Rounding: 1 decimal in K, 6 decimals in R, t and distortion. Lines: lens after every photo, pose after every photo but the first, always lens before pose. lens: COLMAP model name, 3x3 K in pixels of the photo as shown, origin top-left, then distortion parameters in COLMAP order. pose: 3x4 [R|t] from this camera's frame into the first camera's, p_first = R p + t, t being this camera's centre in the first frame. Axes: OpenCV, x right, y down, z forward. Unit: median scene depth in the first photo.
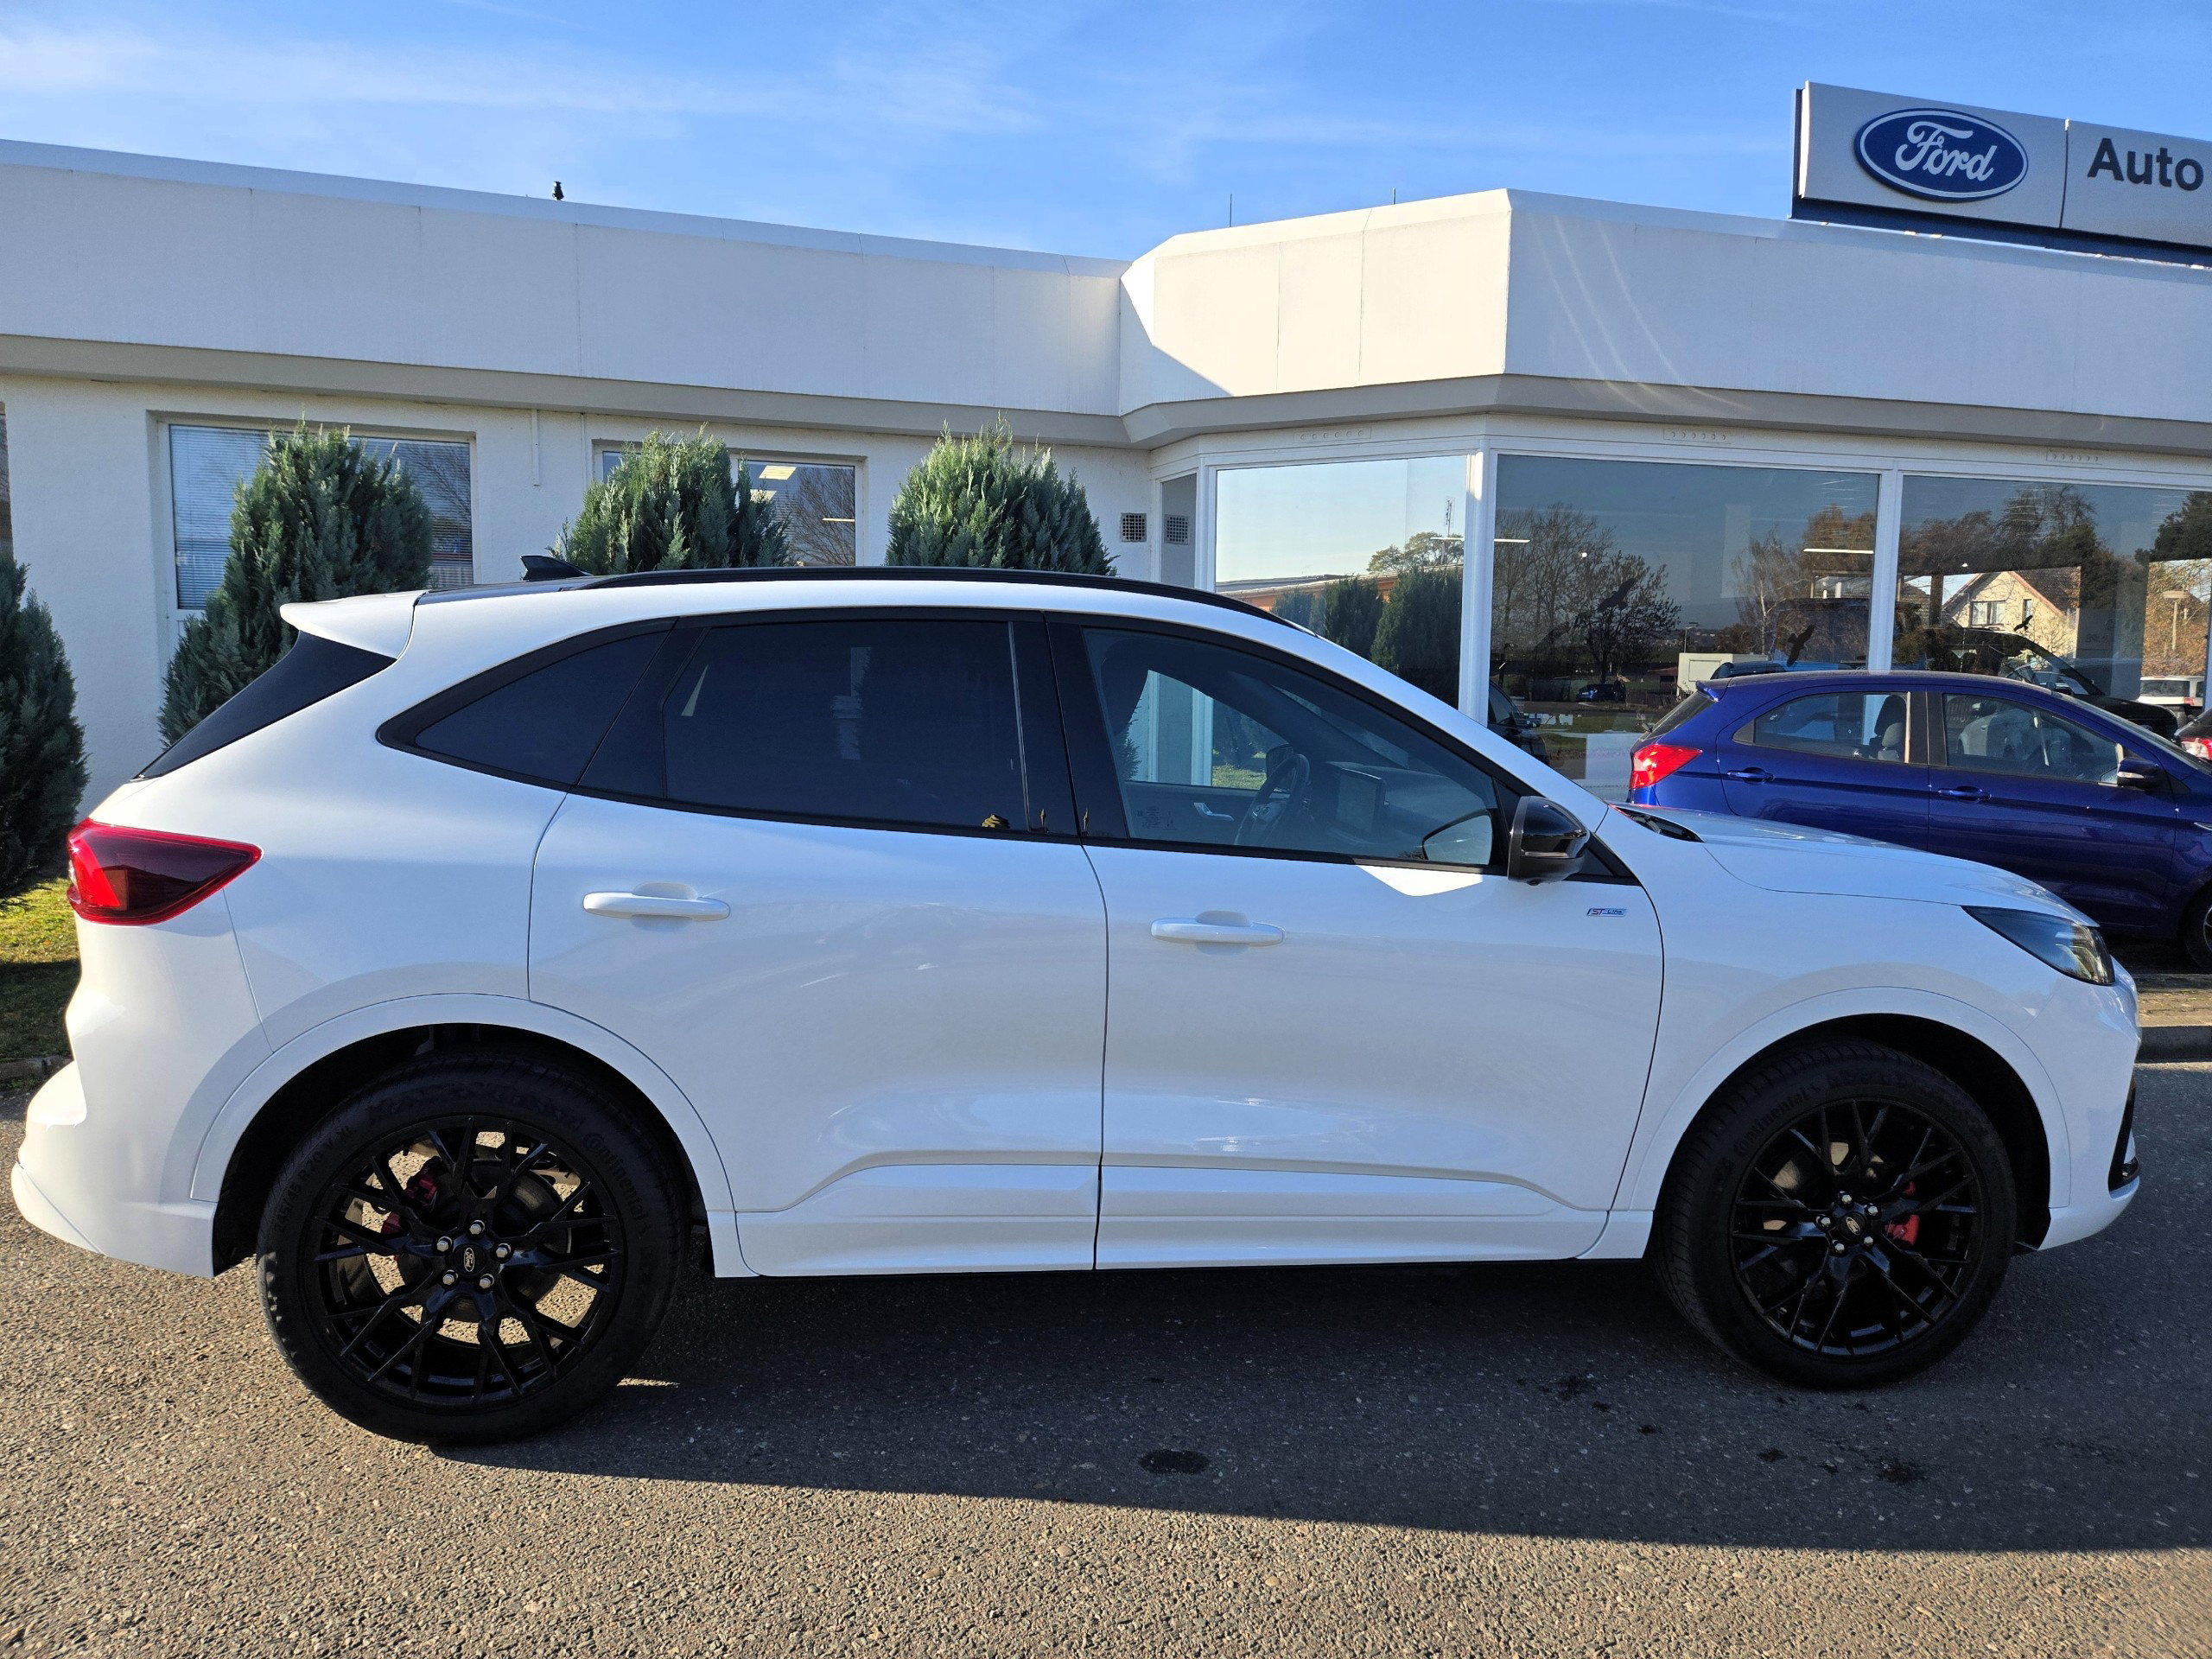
lens RADIAL K [[1458.6, 0, 1107.6], [0, 1458.6, 812.4], [0, 0, 1]] dist [0.075067, -0.055824]
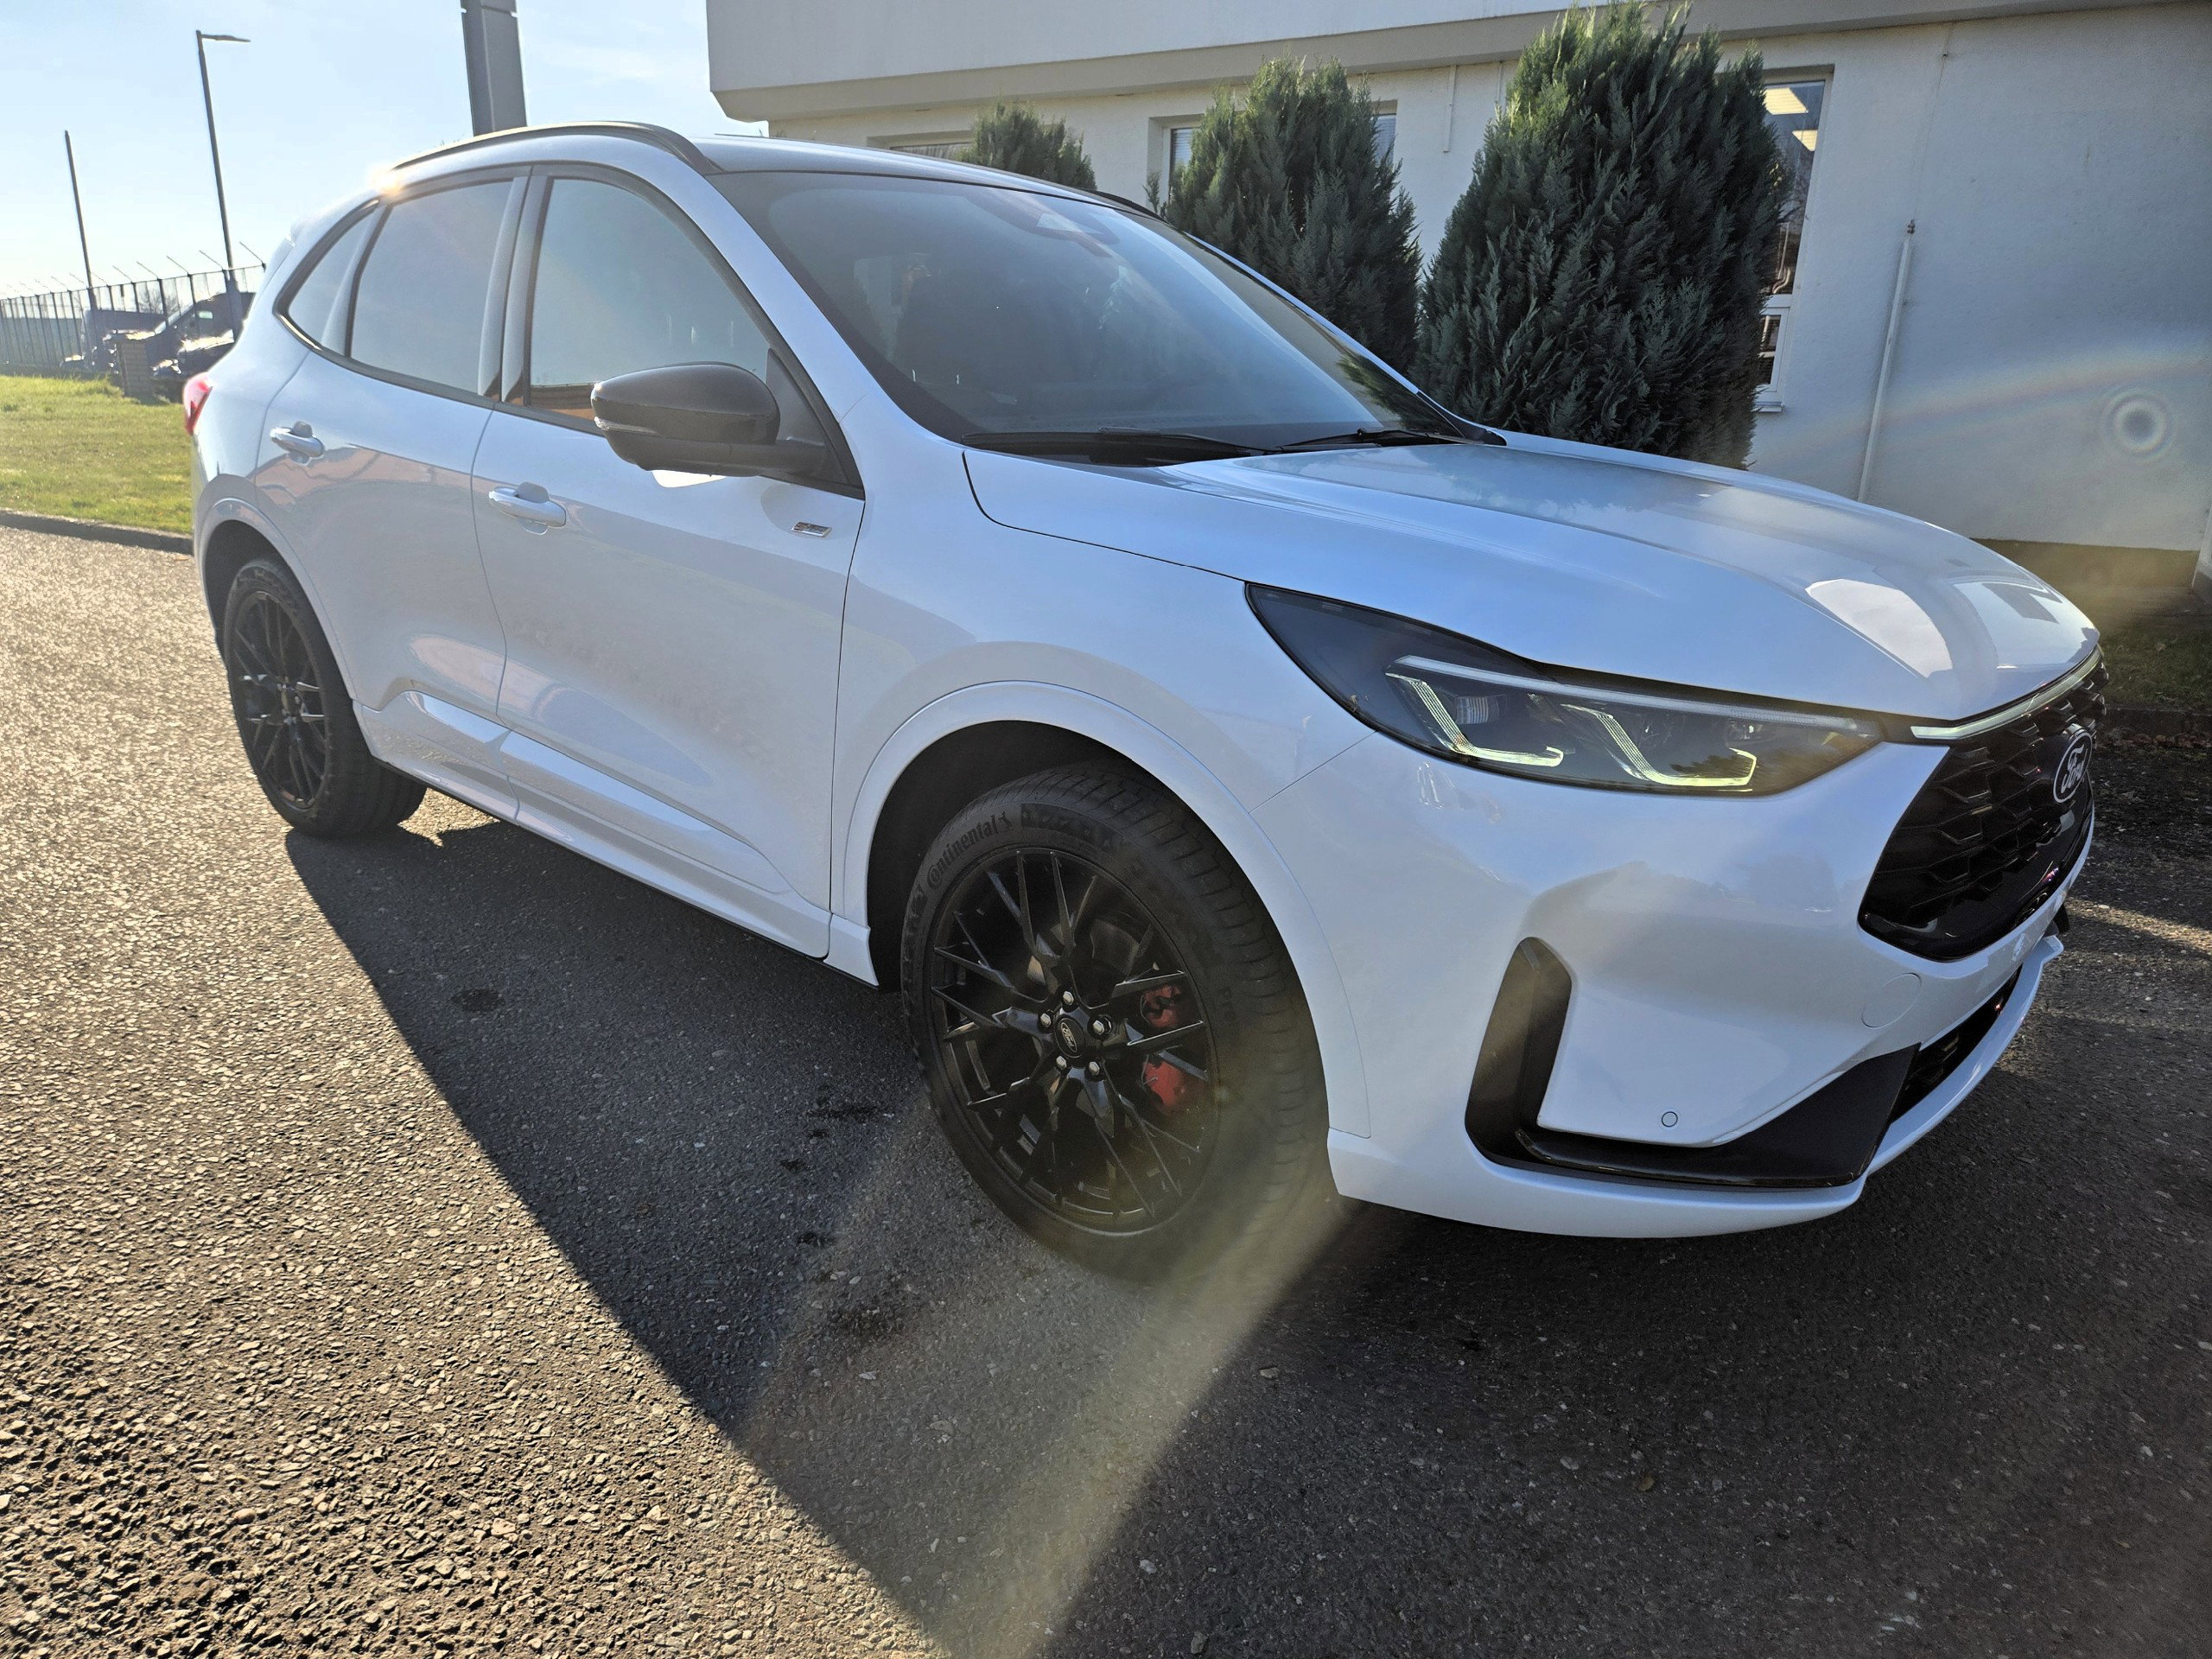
lens RADIAL K [[1499.5, 0, 1106.0], [0, 1499.5, 829.5], [0, 0, 1]] dist [0.064057, -0.090277]
pose [[0.652642, 0.226894, -0.722895, 0.480681], [-0.089949, 0.970563, 0.223422, 0.014862], [0.752308, -0.080791, 0.653839, 0.276409]]
